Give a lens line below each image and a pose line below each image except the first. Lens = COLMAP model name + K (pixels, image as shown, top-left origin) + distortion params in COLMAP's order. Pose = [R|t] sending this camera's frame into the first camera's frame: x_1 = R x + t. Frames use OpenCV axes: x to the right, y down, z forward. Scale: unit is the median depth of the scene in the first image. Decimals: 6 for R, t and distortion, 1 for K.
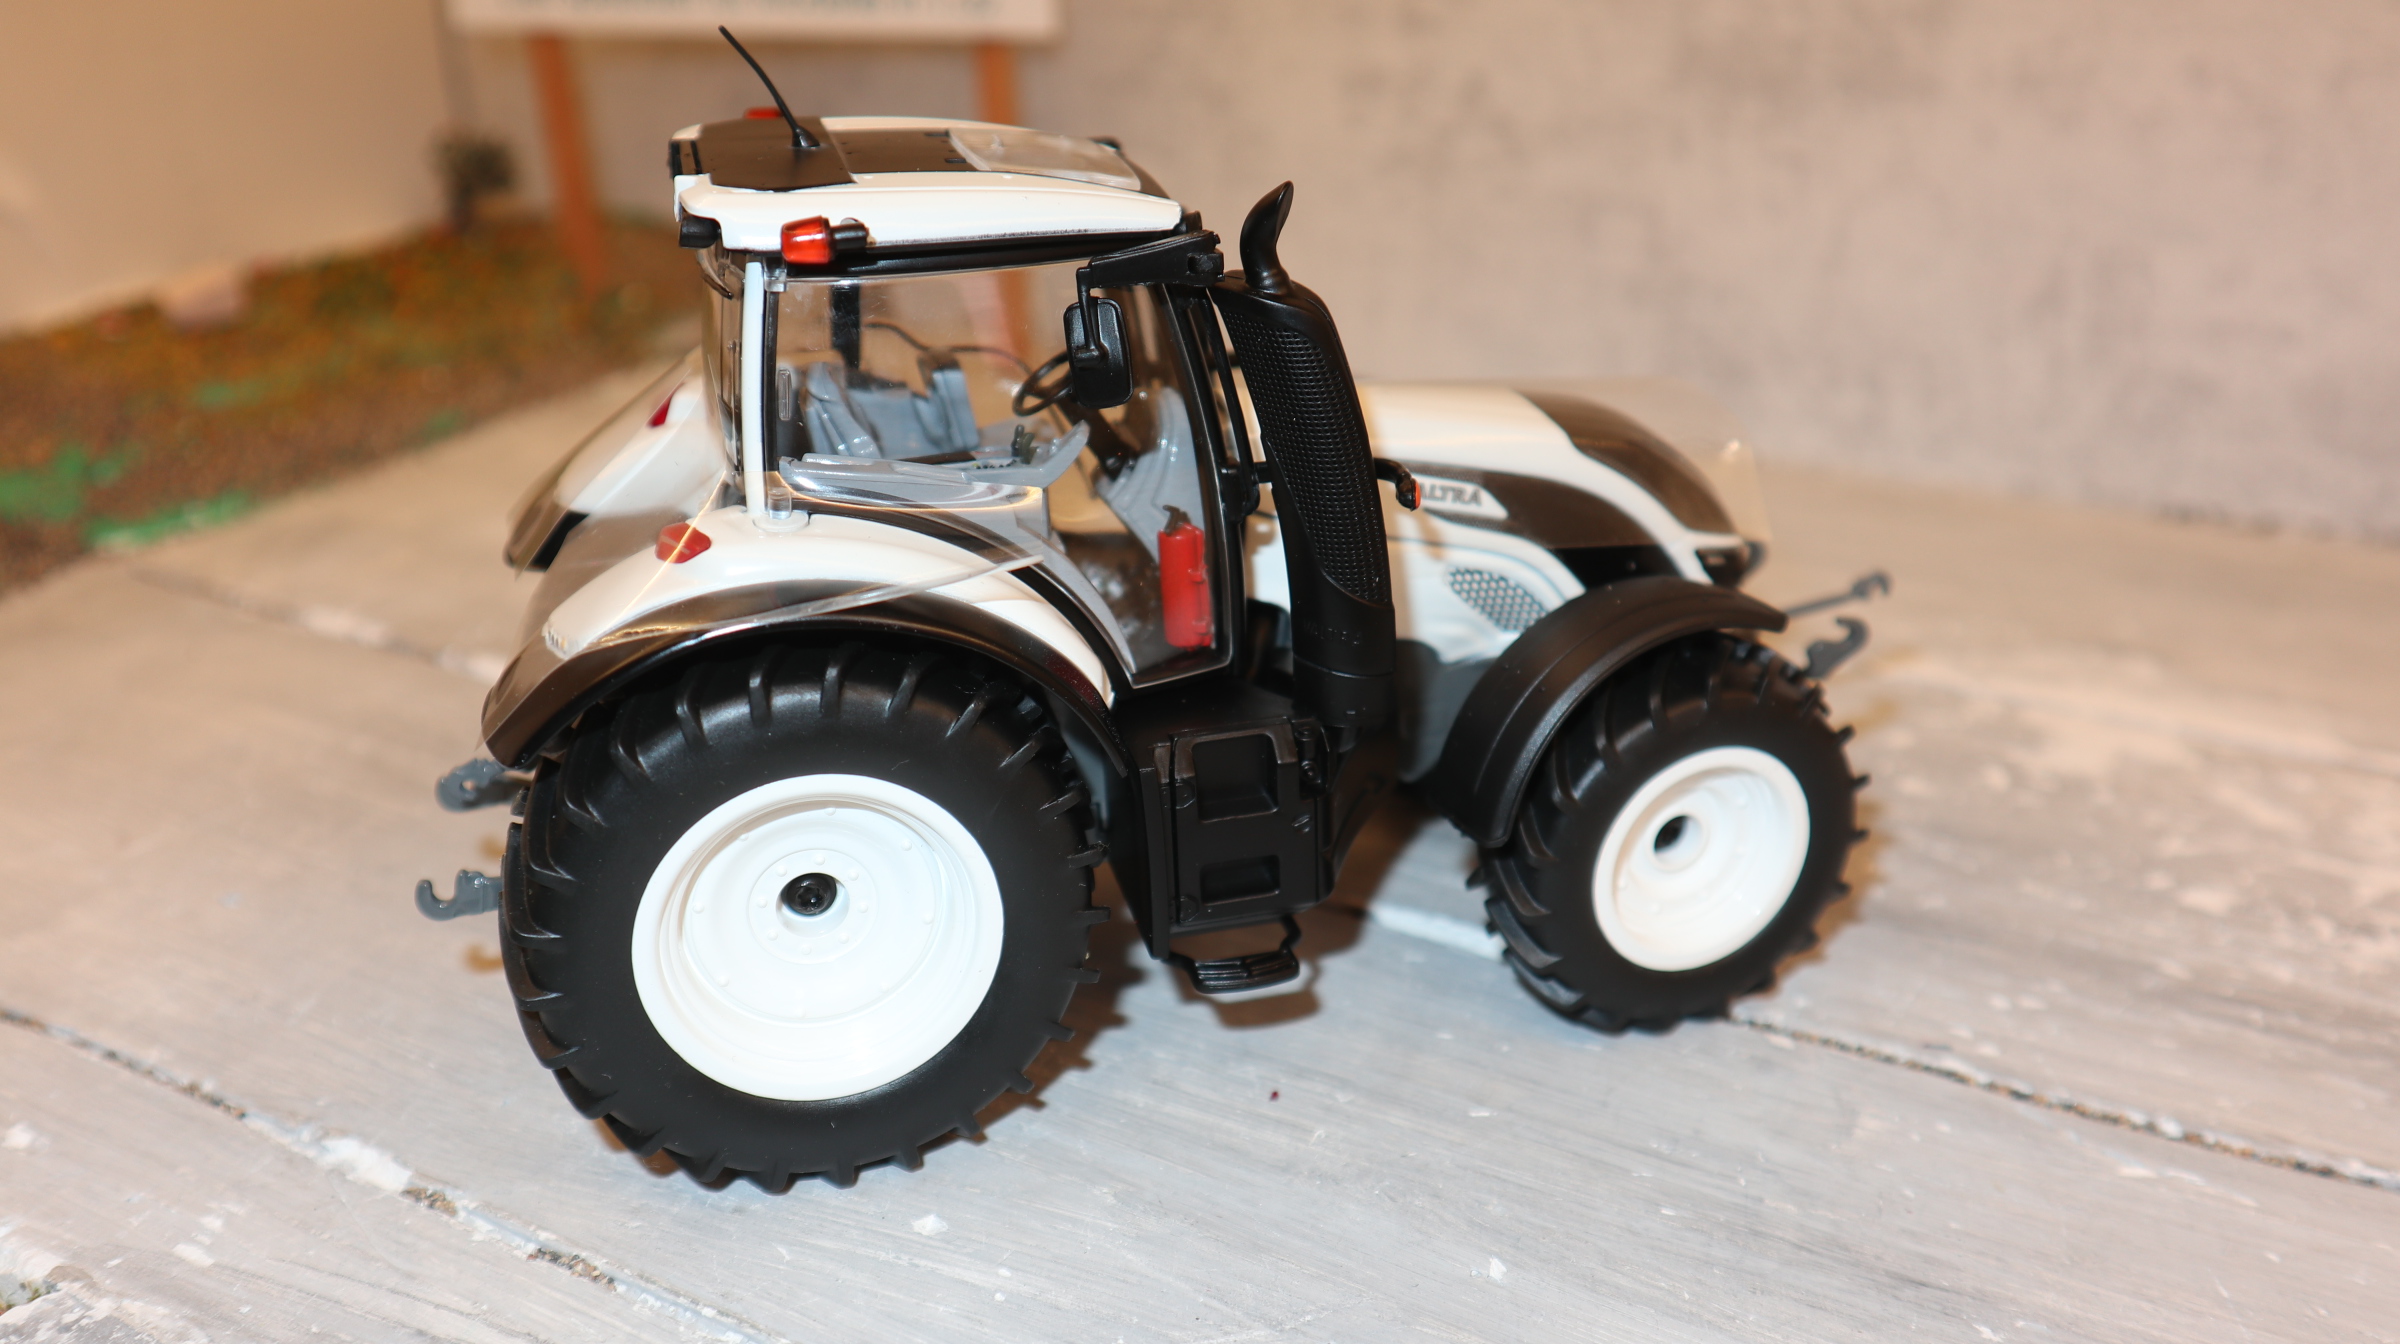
lens RADIAL K [[2151.9, 0, 1197.3], [0, 2151.9, 687.8], [0, 0, 1]] dist [-0.048049, 0.088675]
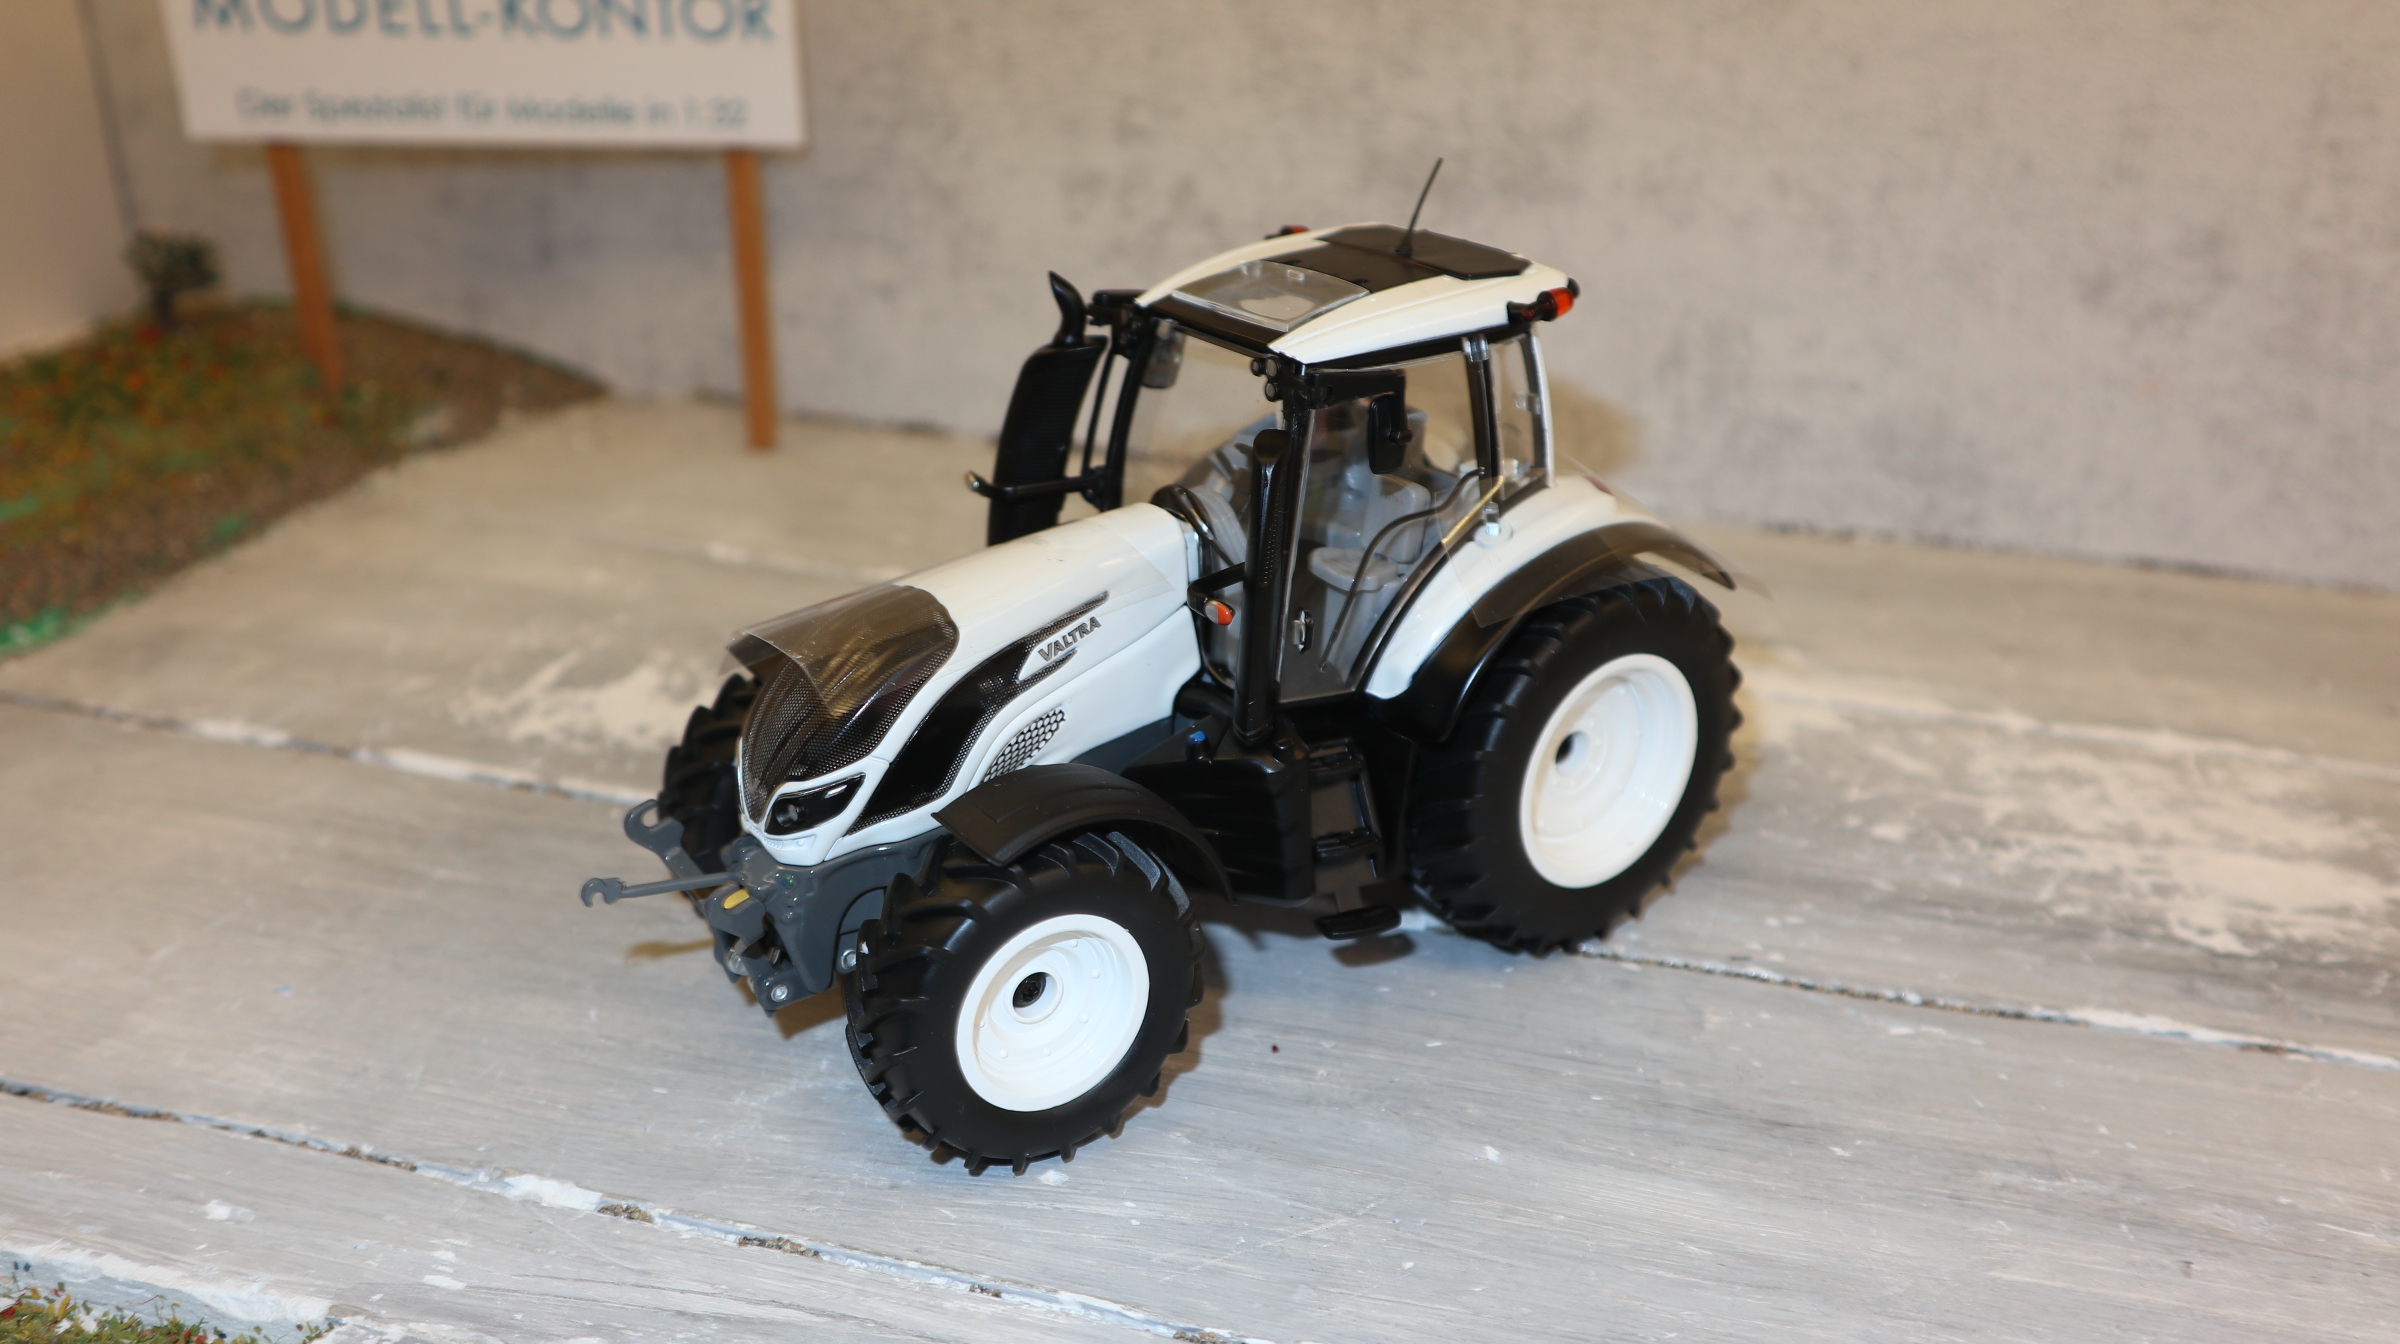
lens RADIAL K [[2151.9, 0, 1195.1], [0, 2151.9, 694.9], [0, 0, 1]] dist [-0.048049, 0.088675]
pose [[0.967916, -0.073177, 0.240382, -0.246353], [0.072750, 0.997293, 0.010664, -0.030026], [-0.240511, 0.007166, 0.970620, -0.184942]]
